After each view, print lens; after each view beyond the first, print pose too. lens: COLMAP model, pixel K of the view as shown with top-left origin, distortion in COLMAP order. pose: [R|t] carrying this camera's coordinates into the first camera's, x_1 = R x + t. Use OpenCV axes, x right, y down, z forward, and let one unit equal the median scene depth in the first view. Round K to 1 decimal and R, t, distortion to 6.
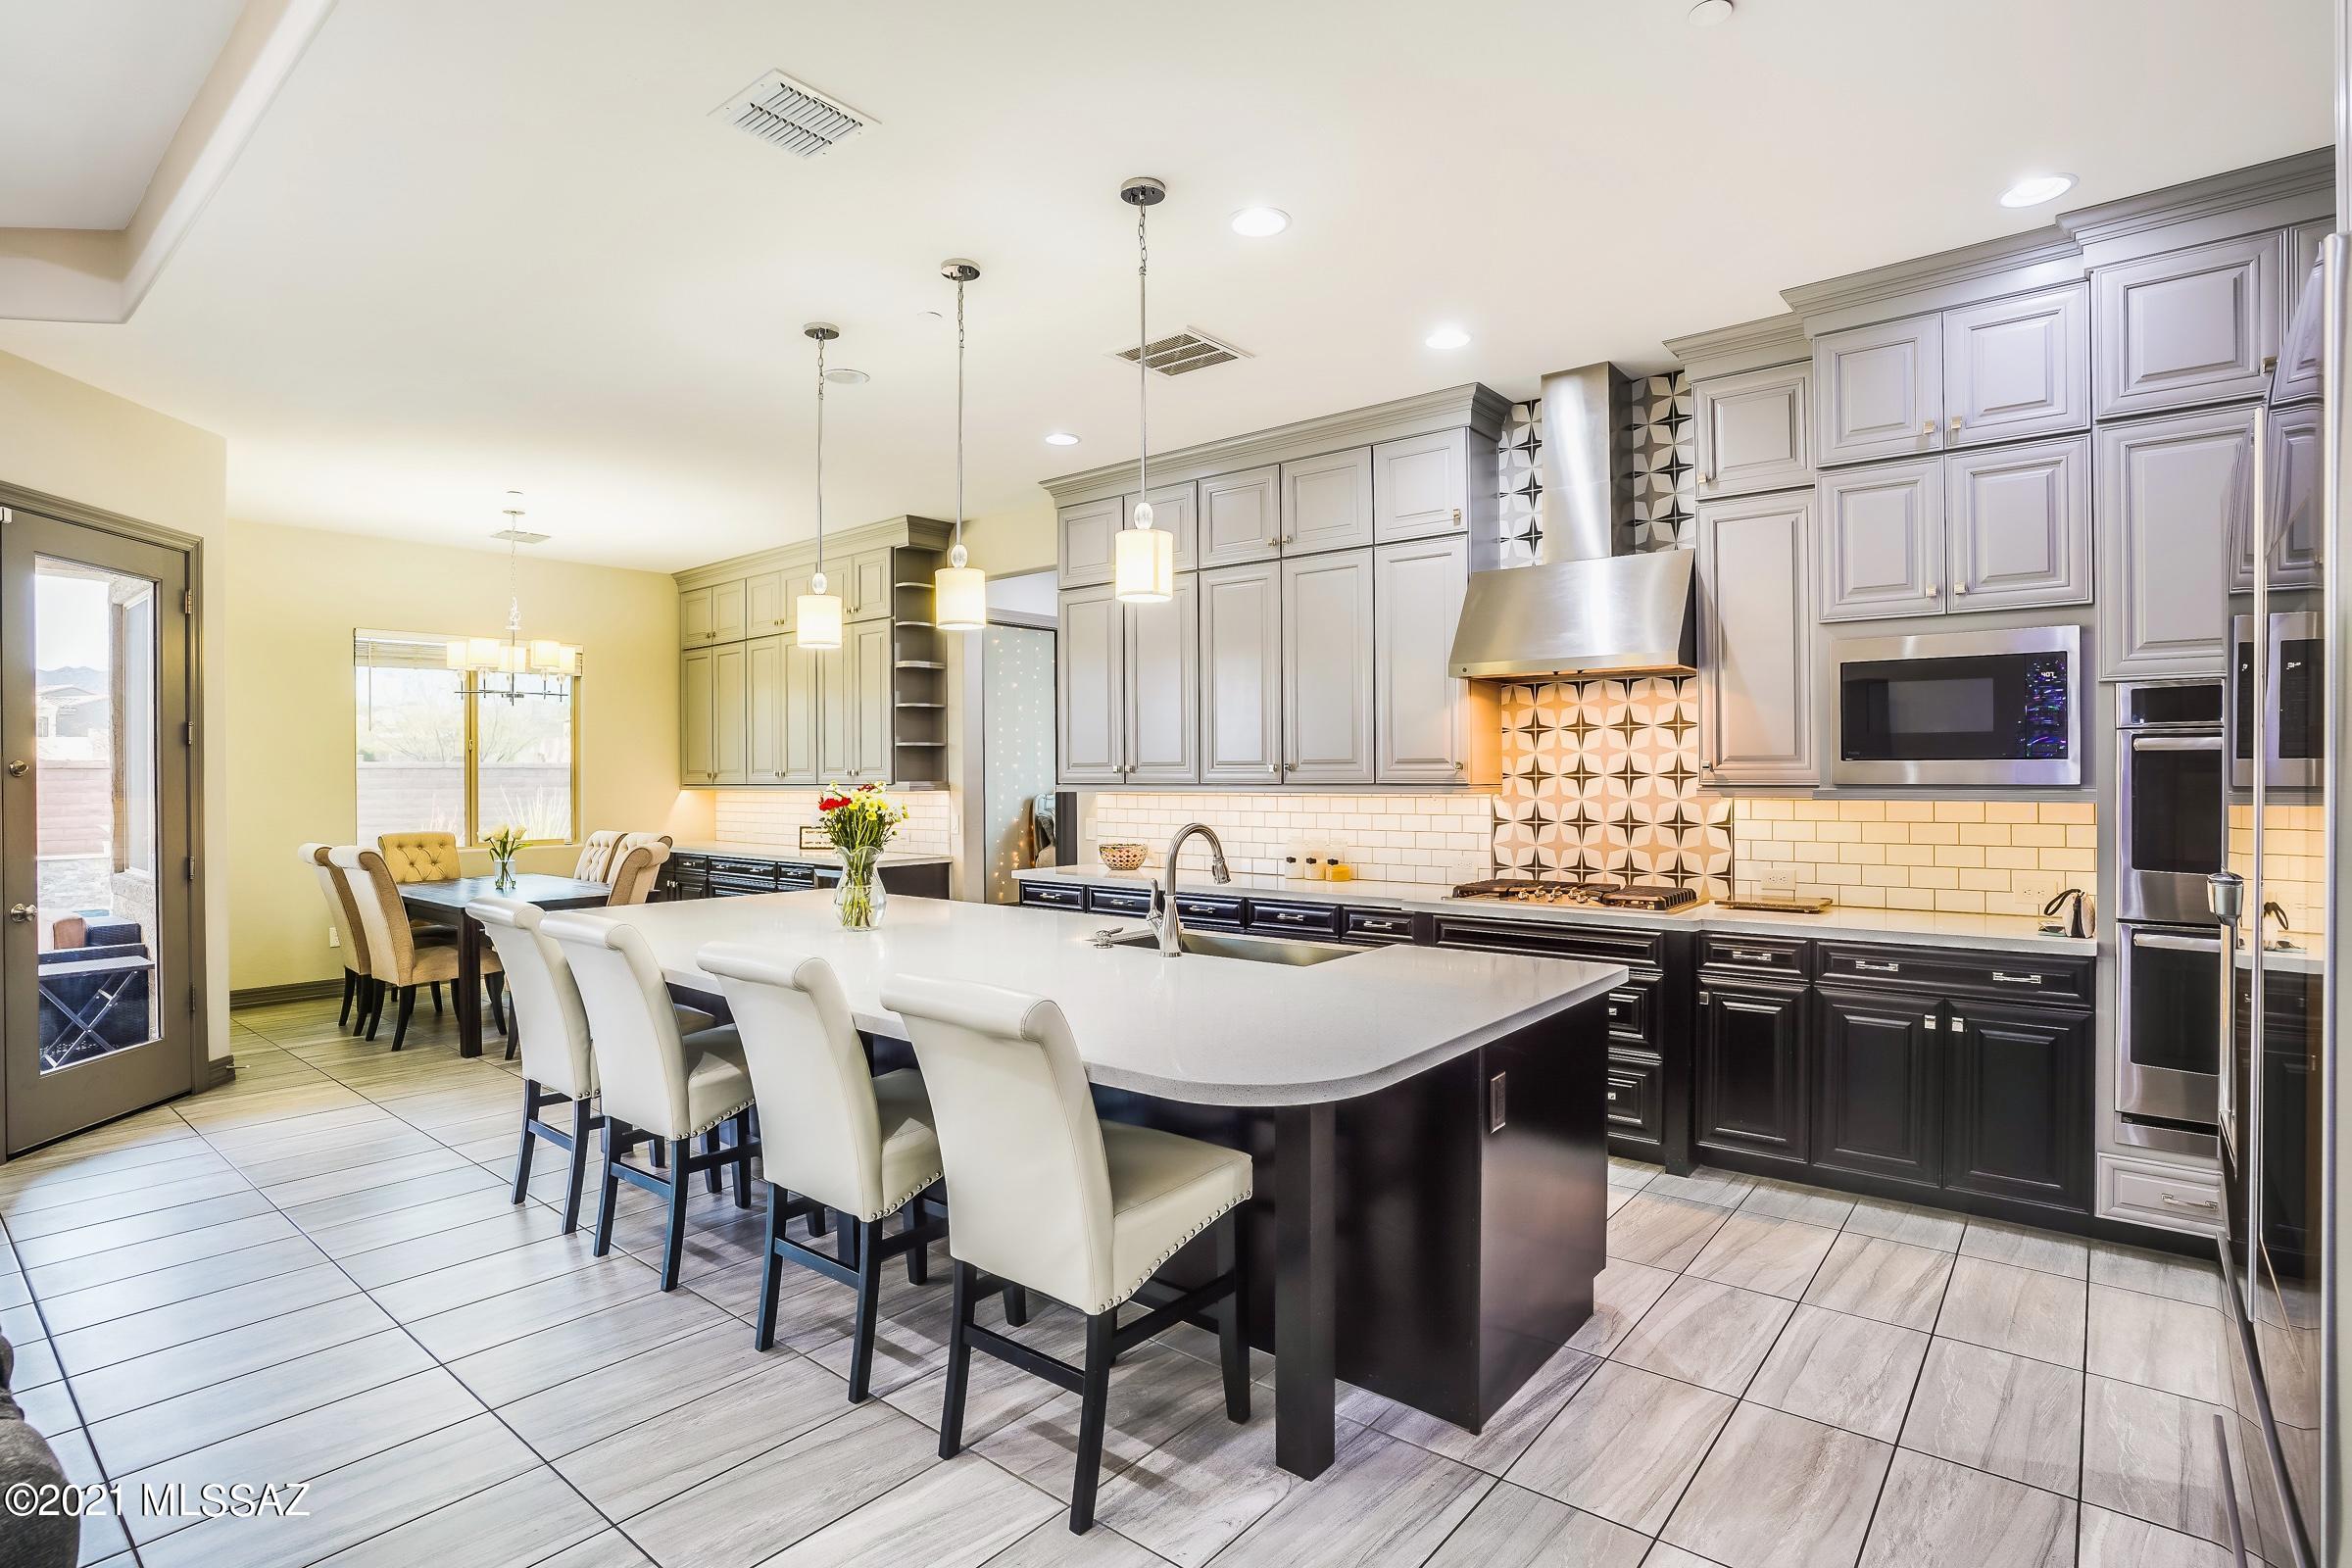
lens RADIAL K [[1172.9, 0, 1188.3], [0, 1172.9, 773.6], [0, 0, 1]] dist [-0.049604, 0.018559]
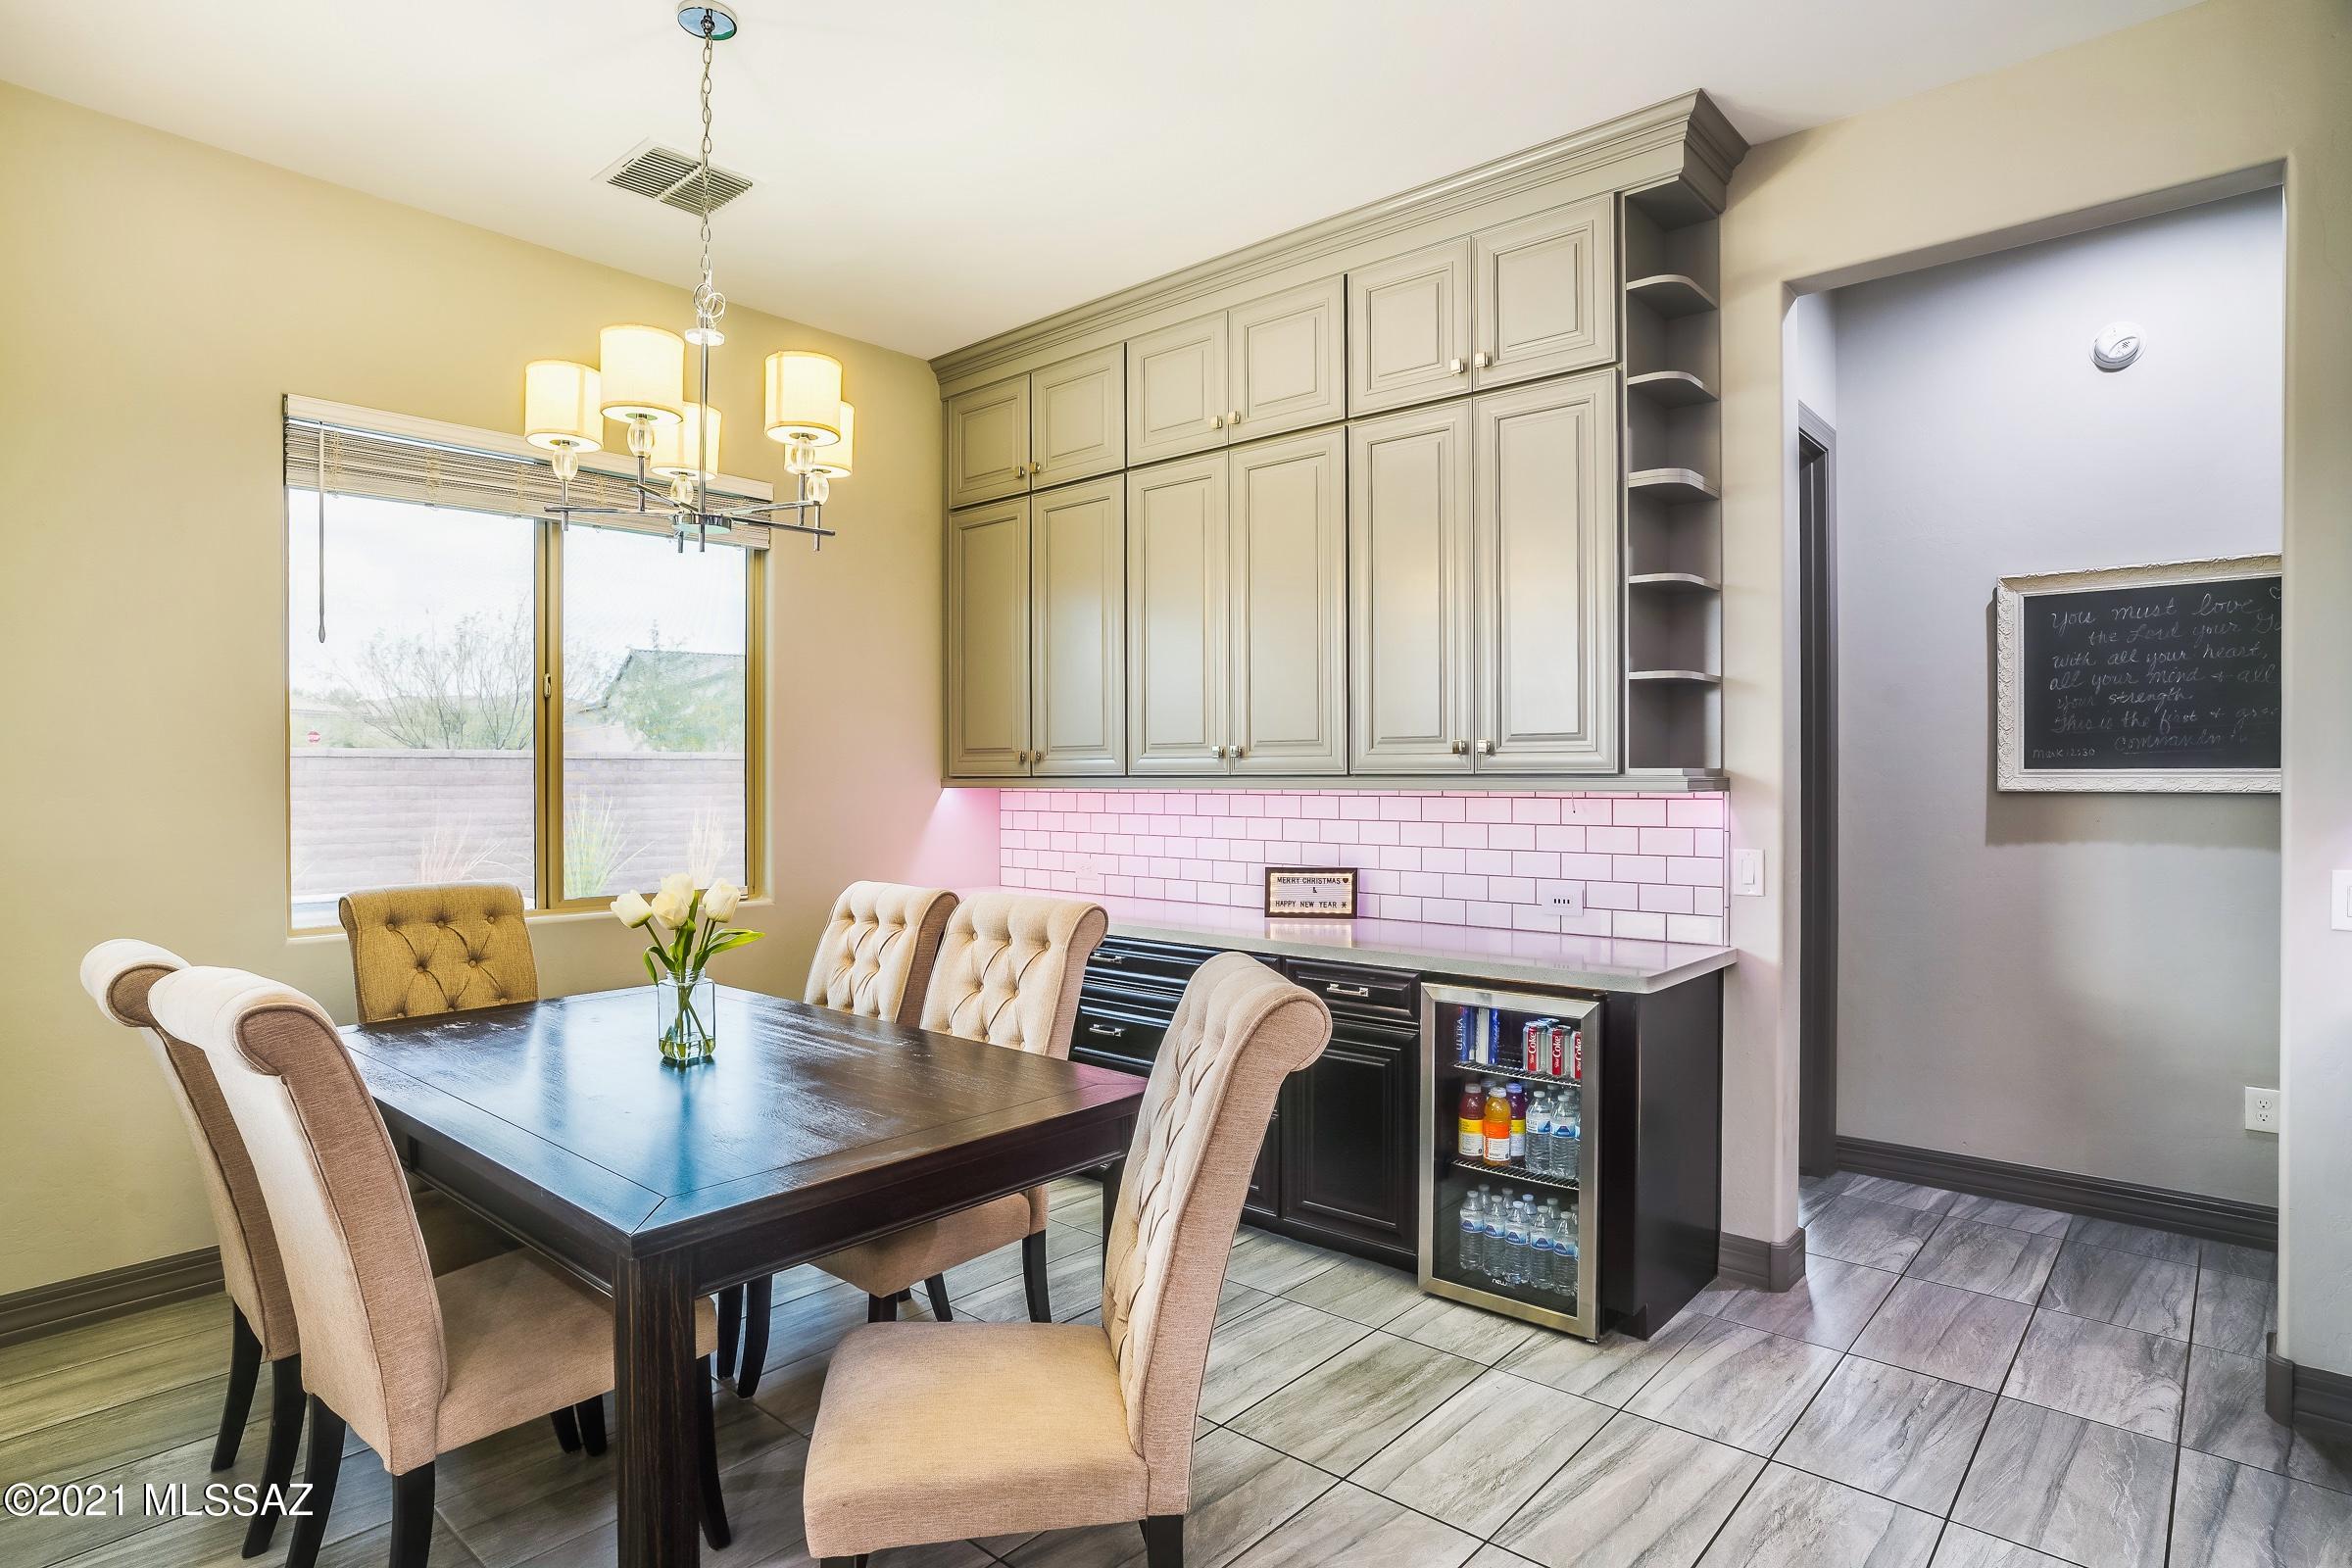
lens RADIAL K [[1172.9, 0, 1160.9], [0, 1172.9, 779.9], [0, 0, 1]] dist [-0.049604, 0.018559]
pose [[0.999930, 0.004912, -0.010731, -0.566026], [-0.004872, 0.999981, 0.003757, 0.014085], [0.010749, -0.003704, 0.999935, 0.823585]]
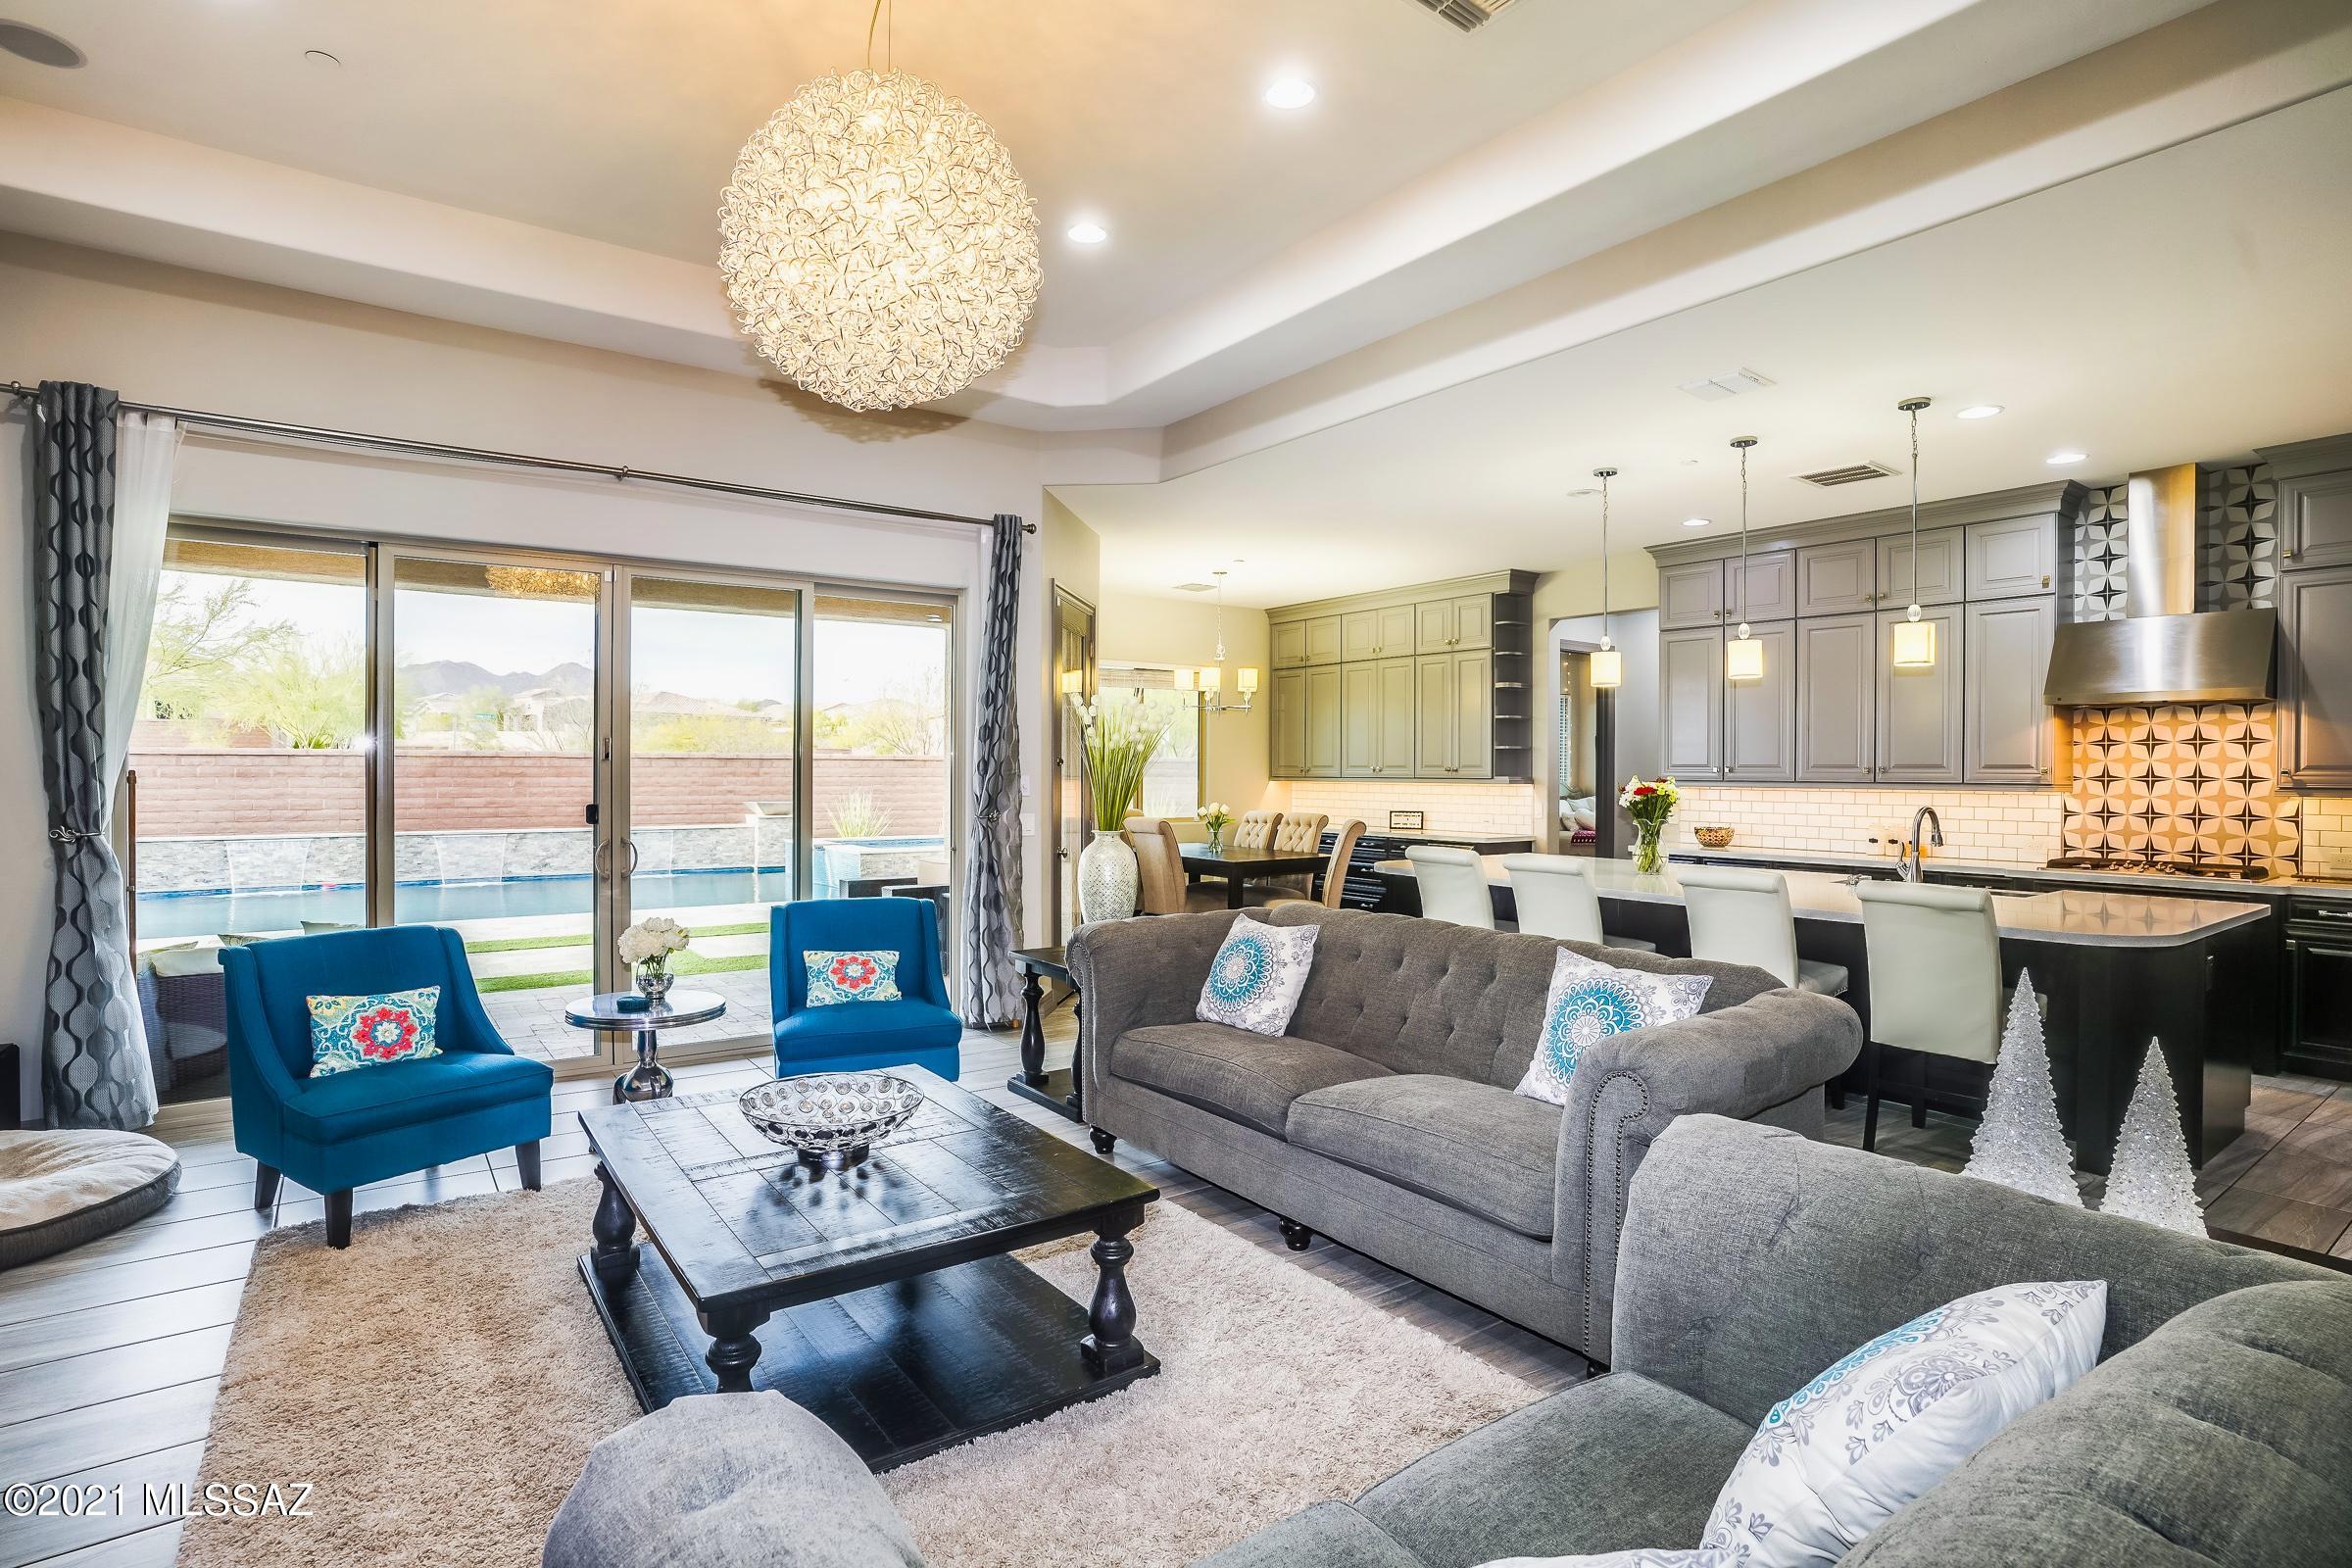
lens RADIAL K [[1172.9, 0, 1180.8], [0, 1172.9, 790.5], [0, 0, 1]] dist [-0.049604, 0.018559]
pose [[0.974144, 0.015379, -0.225405, -0.408907], [-0.011438, 0.999758, 0.018780, 0.002549], [0.225640, -0.015717, 0.974084, -0.461918]]
